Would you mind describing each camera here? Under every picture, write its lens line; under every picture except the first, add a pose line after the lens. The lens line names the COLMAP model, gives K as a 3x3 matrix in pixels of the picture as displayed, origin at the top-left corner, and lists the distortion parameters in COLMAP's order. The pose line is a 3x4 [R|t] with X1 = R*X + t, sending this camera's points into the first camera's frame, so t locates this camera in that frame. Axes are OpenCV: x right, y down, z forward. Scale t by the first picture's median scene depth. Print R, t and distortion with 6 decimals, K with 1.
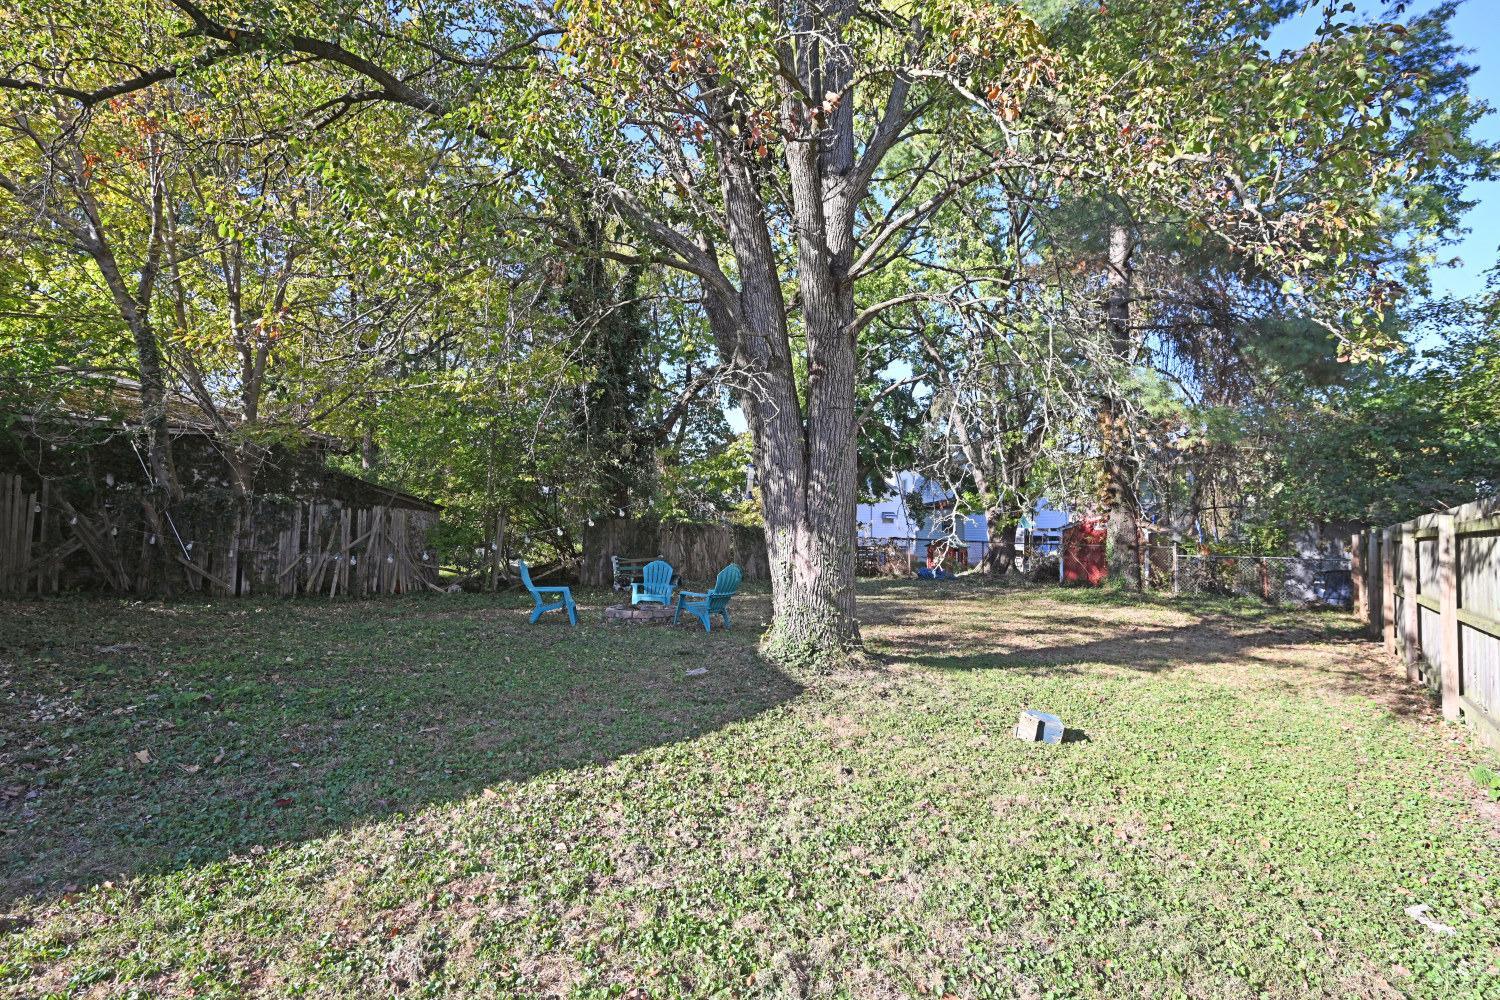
lens RADIAL K [[693.1, 0, 750.1], [0, 693.1, 502.2], [0, 0, 1]] dist [0.000131, -0.000170]
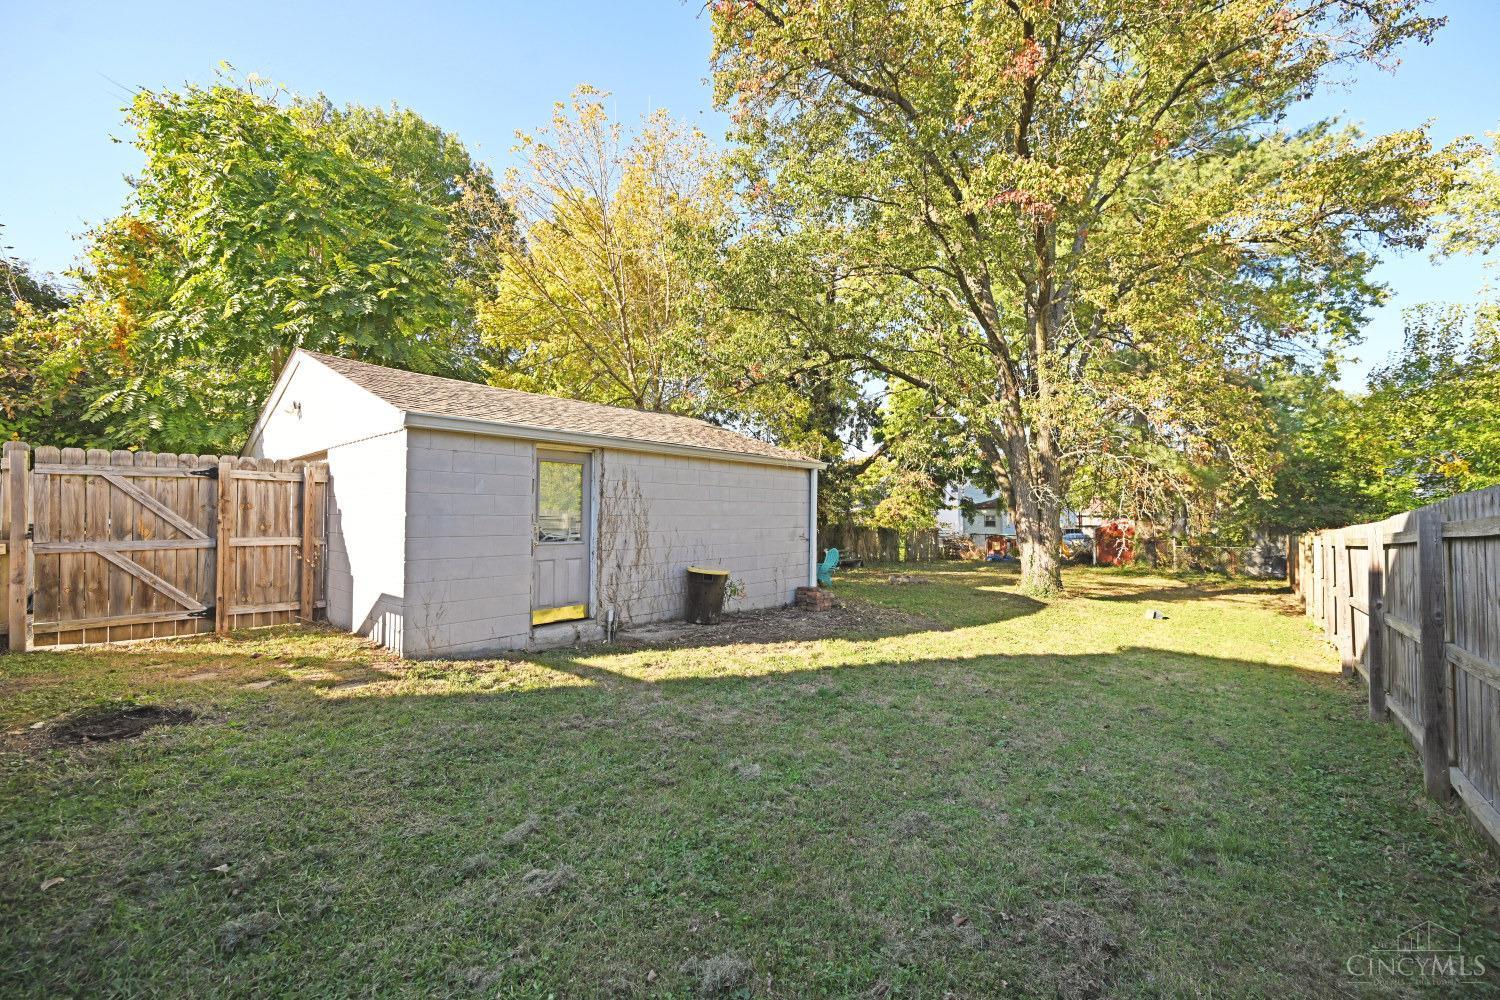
lens RADIAL K [[592.8, 0, 749.8], [0, 592.8, 498.8], [0, 0, 1]] dist [-0.000994, -0.000001]
pose [[0.998936, -0.006598, -0.045653, -0.291027], [0.006870, 0.999960, 0.005800, -0.047241], [0.045613, -0.006108, 0.998940, -0.397705]]
